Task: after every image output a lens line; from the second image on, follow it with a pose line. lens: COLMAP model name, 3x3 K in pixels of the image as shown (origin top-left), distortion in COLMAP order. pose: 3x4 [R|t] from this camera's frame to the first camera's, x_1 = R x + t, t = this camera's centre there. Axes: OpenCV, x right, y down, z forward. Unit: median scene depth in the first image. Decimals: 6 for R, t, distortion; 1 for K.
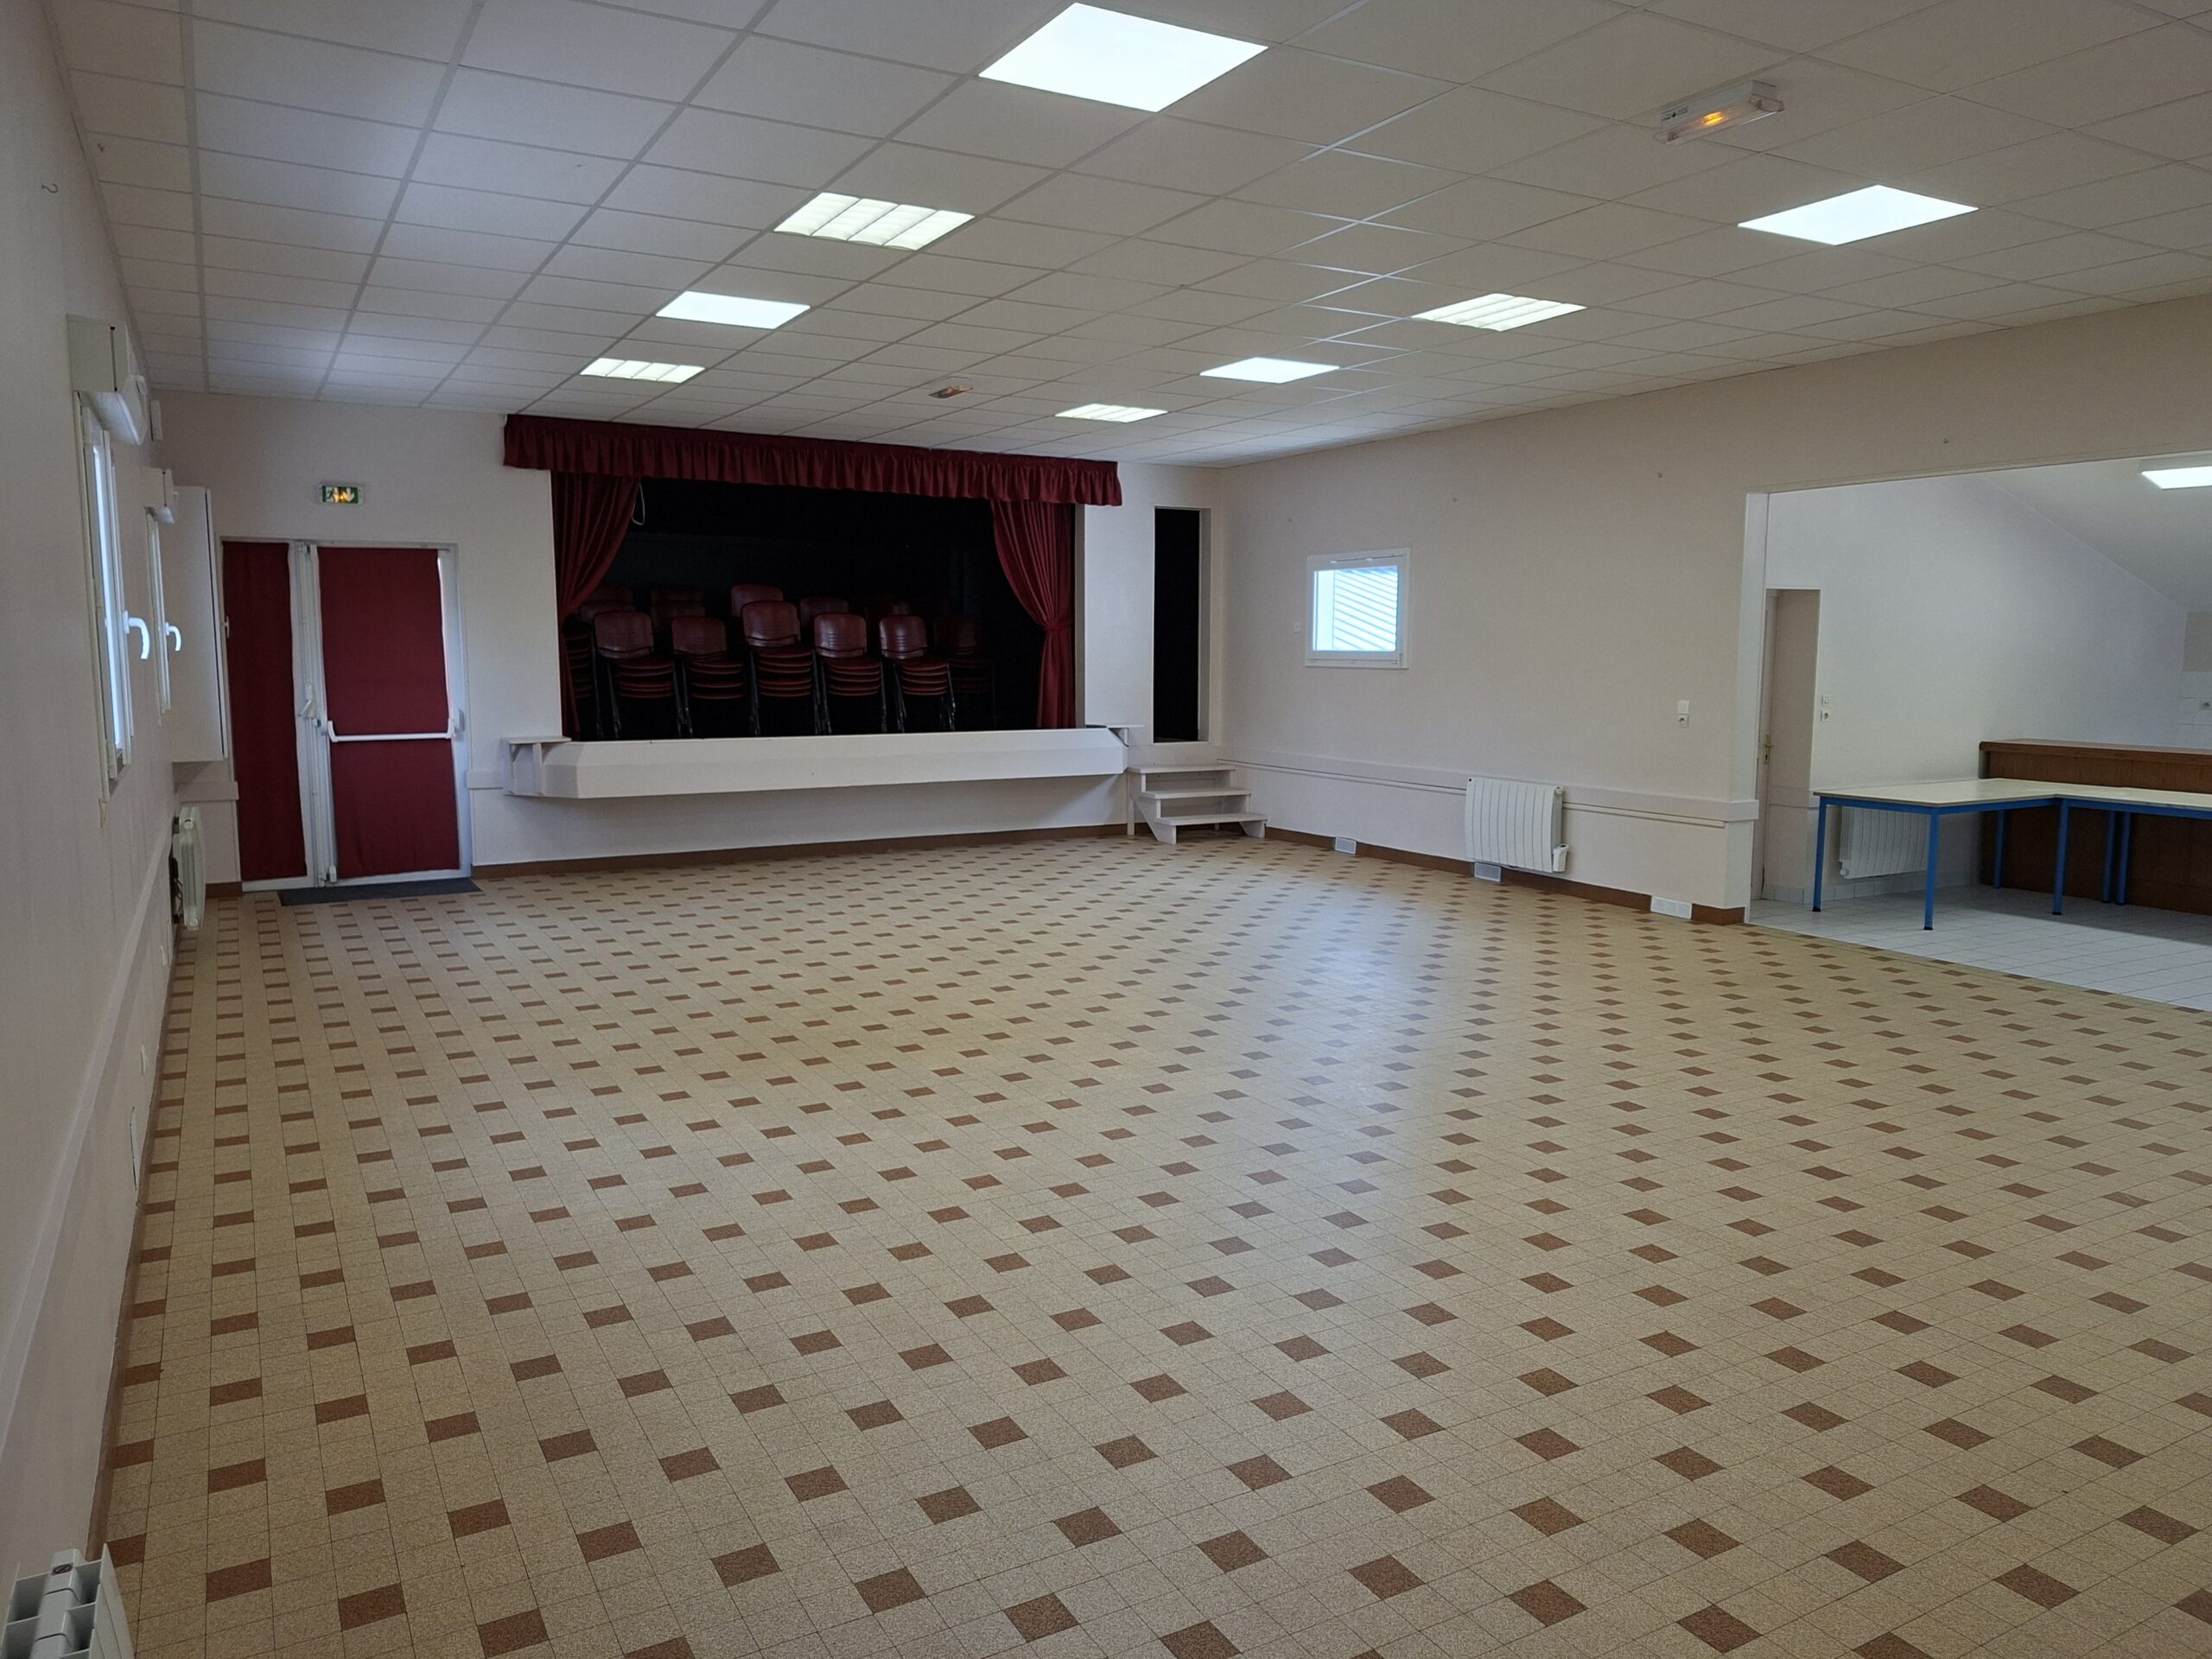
lens RADIAL K [[1510.7, 0, 1127.7], [0, 1510.7, 821.0], [0, 0, 1]] dist [0.084009, -0.109710]
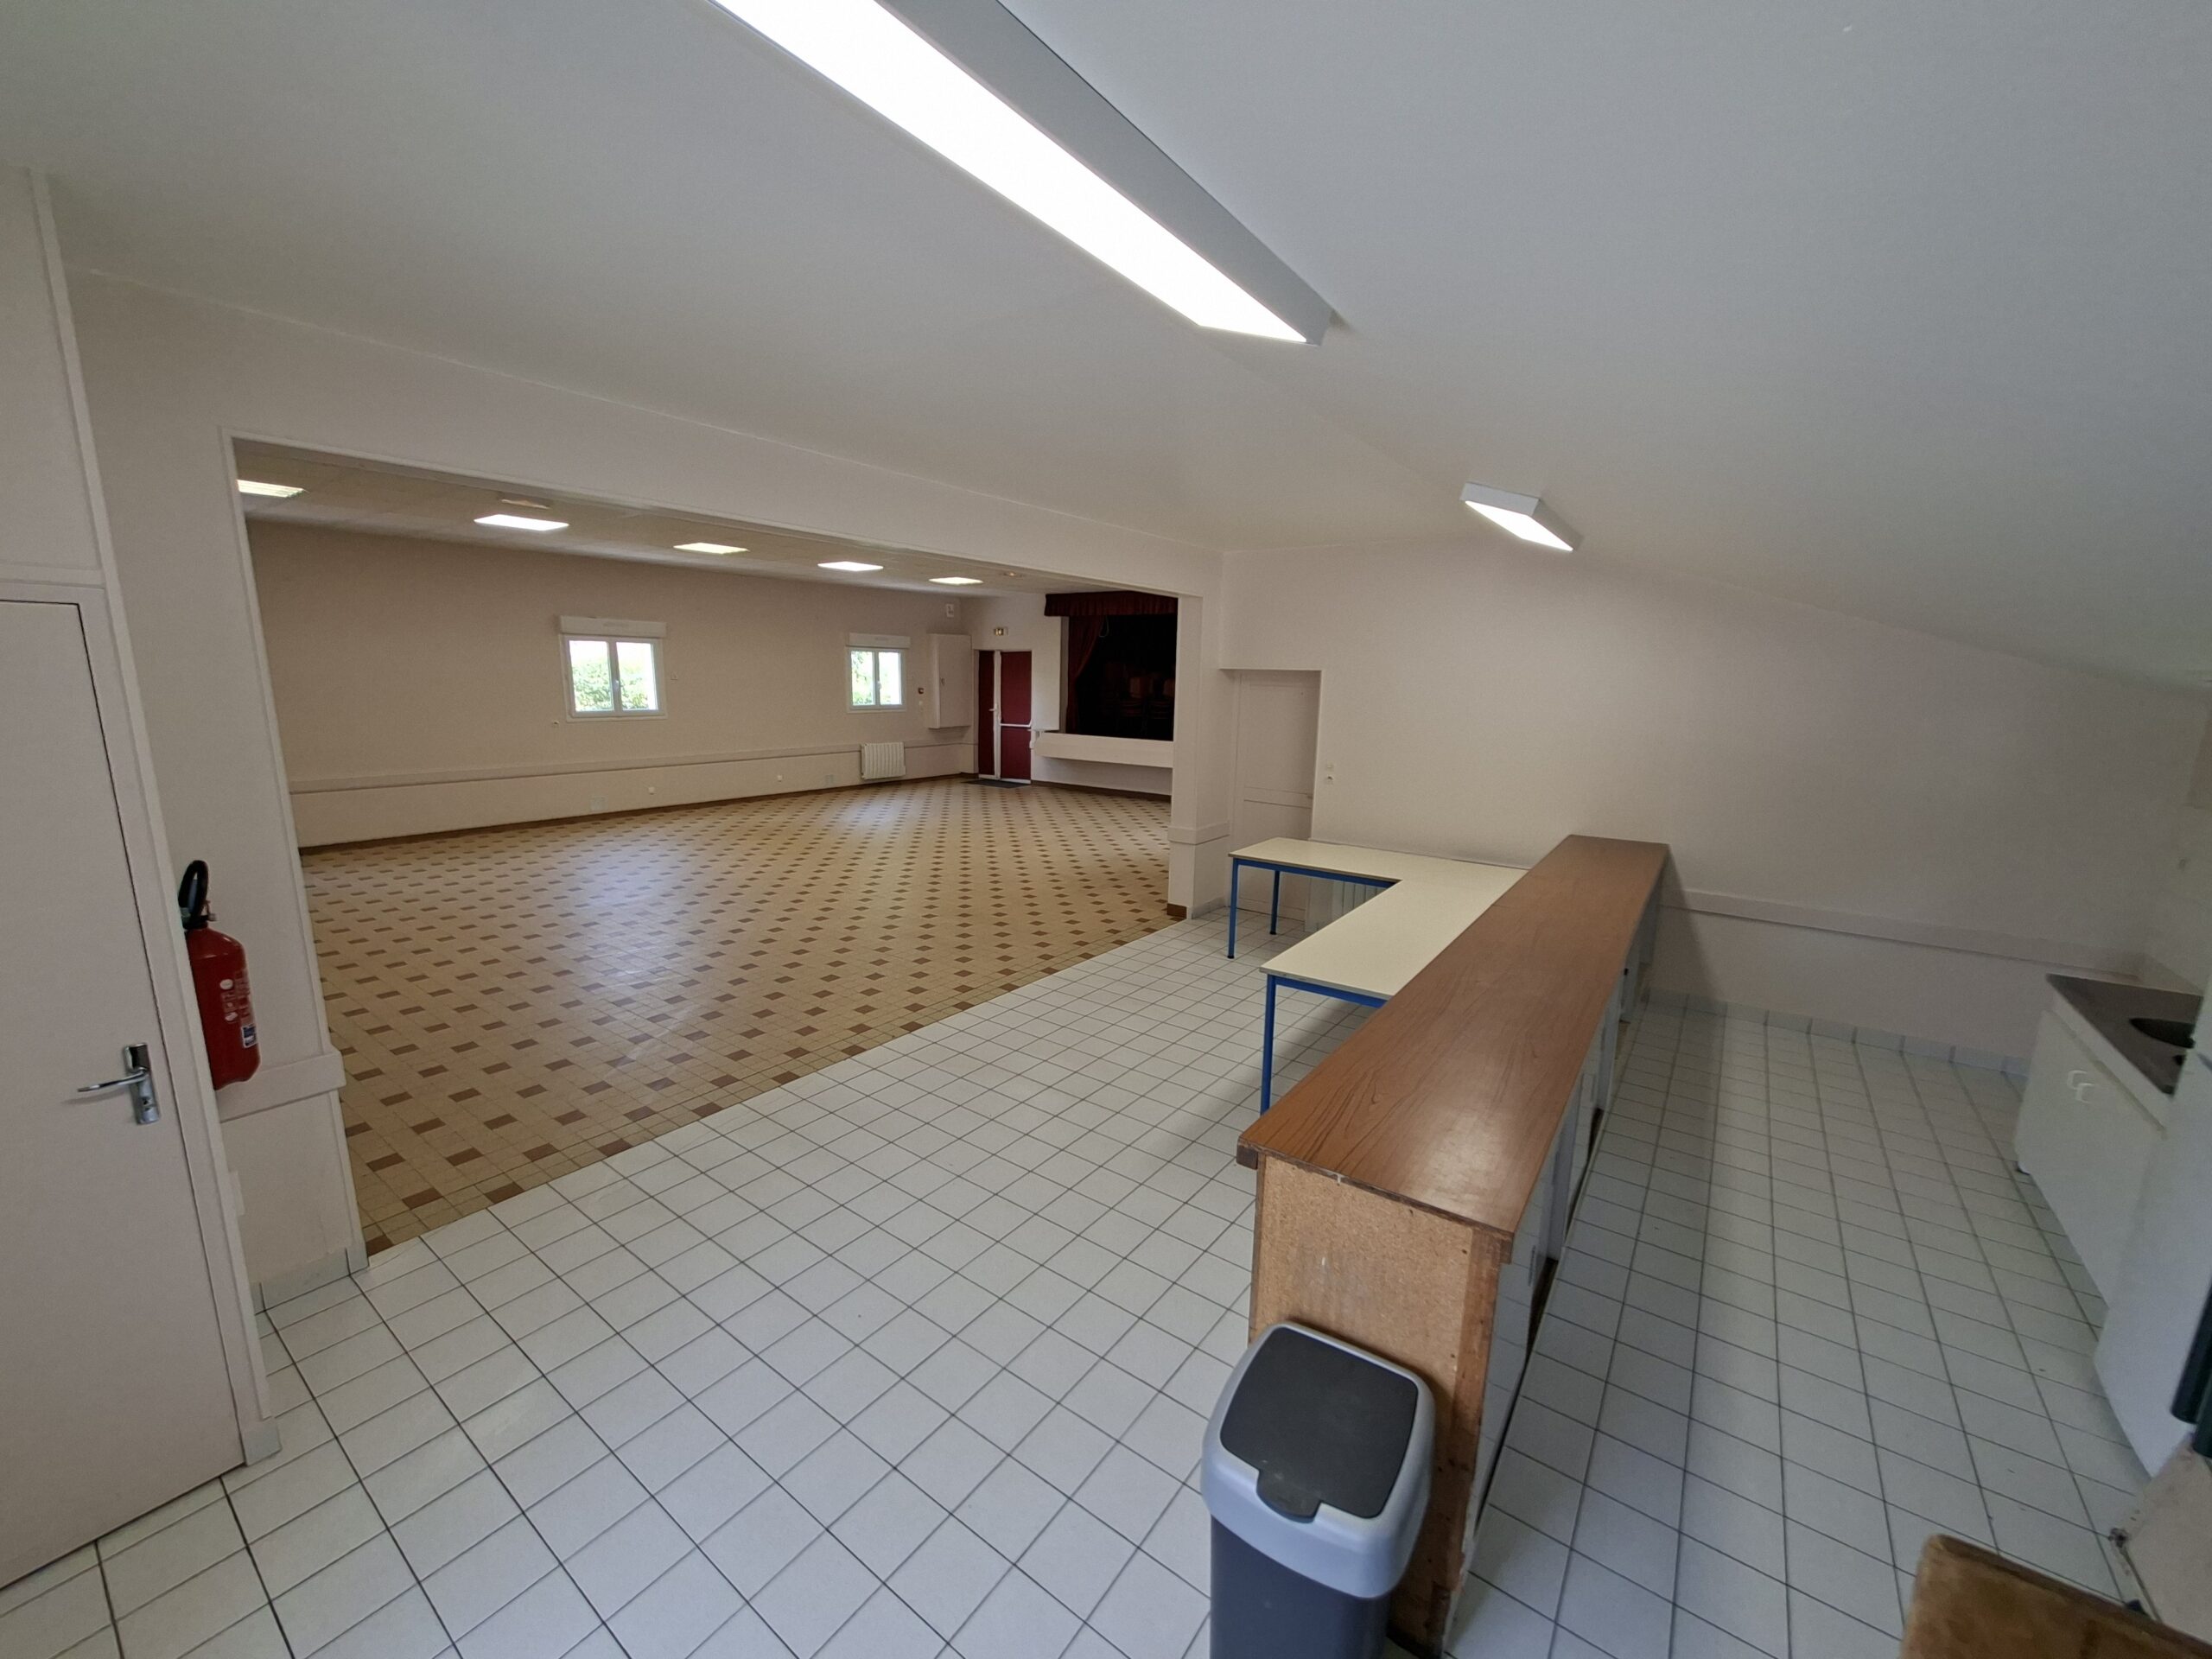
lens RADIAL K [[870.2, 0, 1110.8], [0, 870.2, 835.7], [0, 0, 1]] dist [-0.009949, 0.005756]
pose [[0.413261, 0.174844, -0.893669, 0.742630], [-0.119907, 0.983297, 0.136930, -0.073998], [0.902684, 0.050569, 0.427323, 0.424377]]
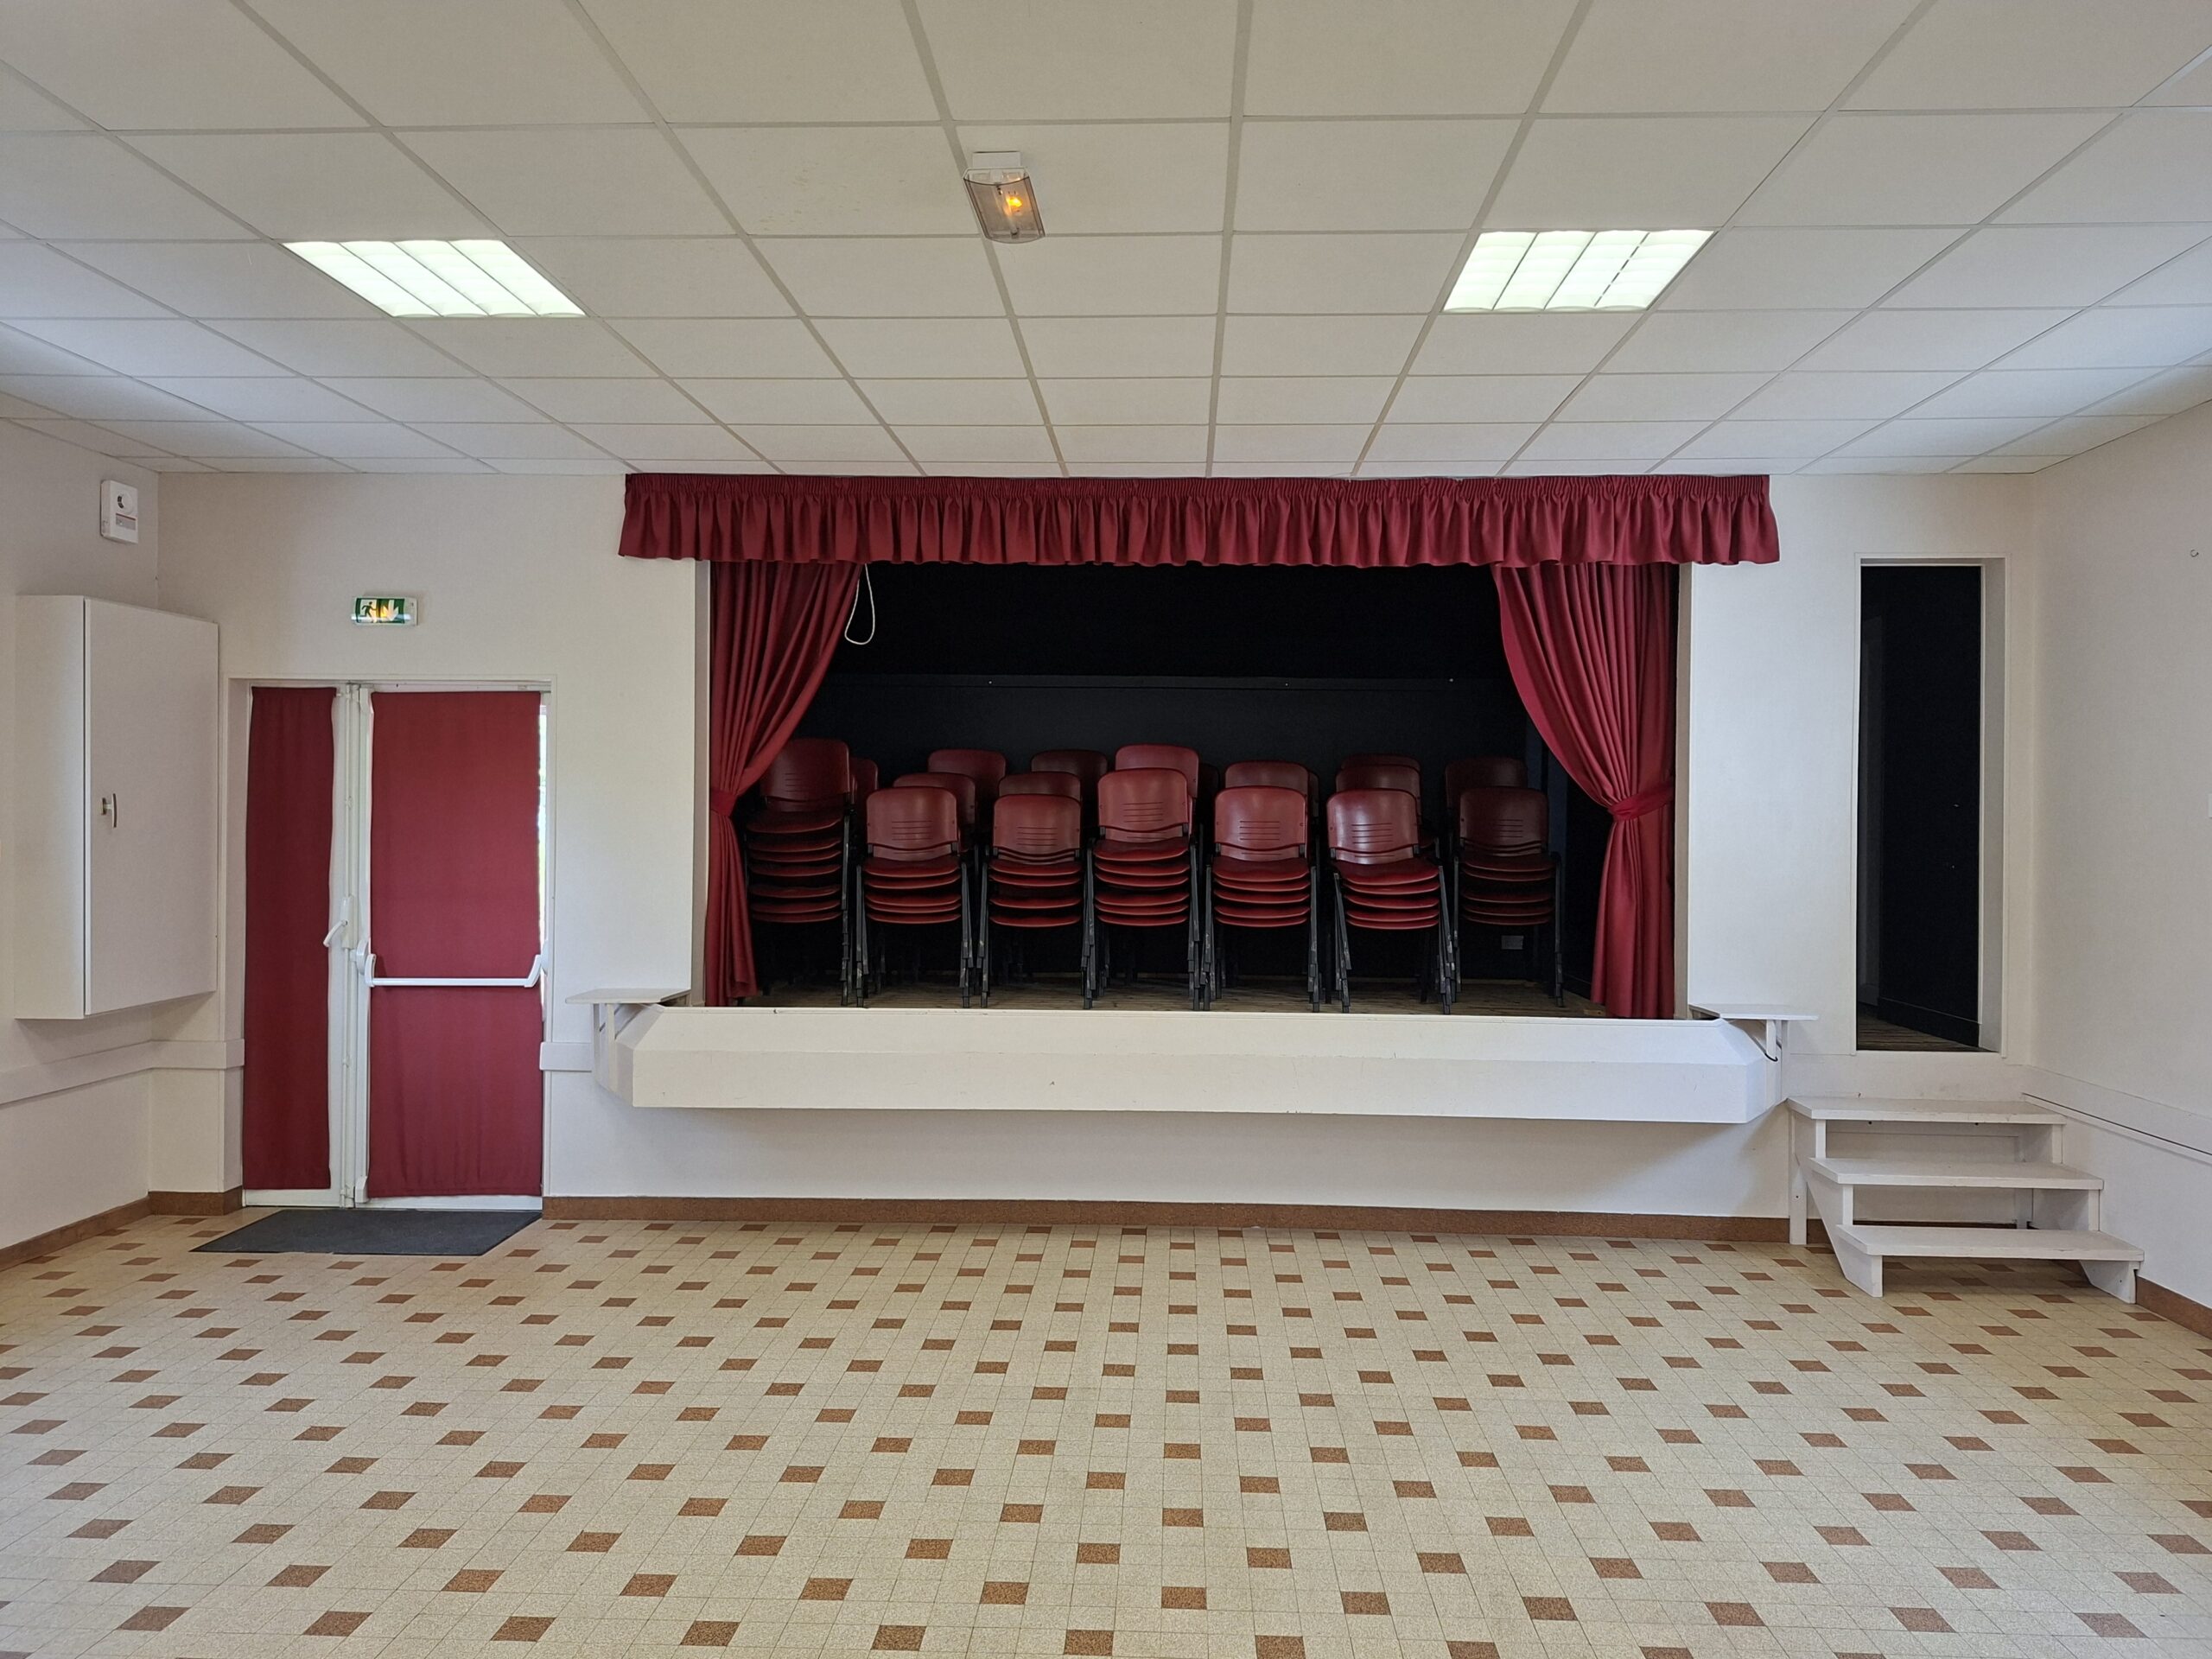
lens RADIAL K [[1521.0, 0, 1106.4], [0, 1521.0, 838.0], [0, 0, 1]] dist [0.039775, -0.000450]
pose [[0.850789, 0.014494, -0.525307, 0.072117], [-0.067203, 0.994413, -0.081405, -0.065005], [0.521192, 0.104561, 0.847010, 0.474332]]
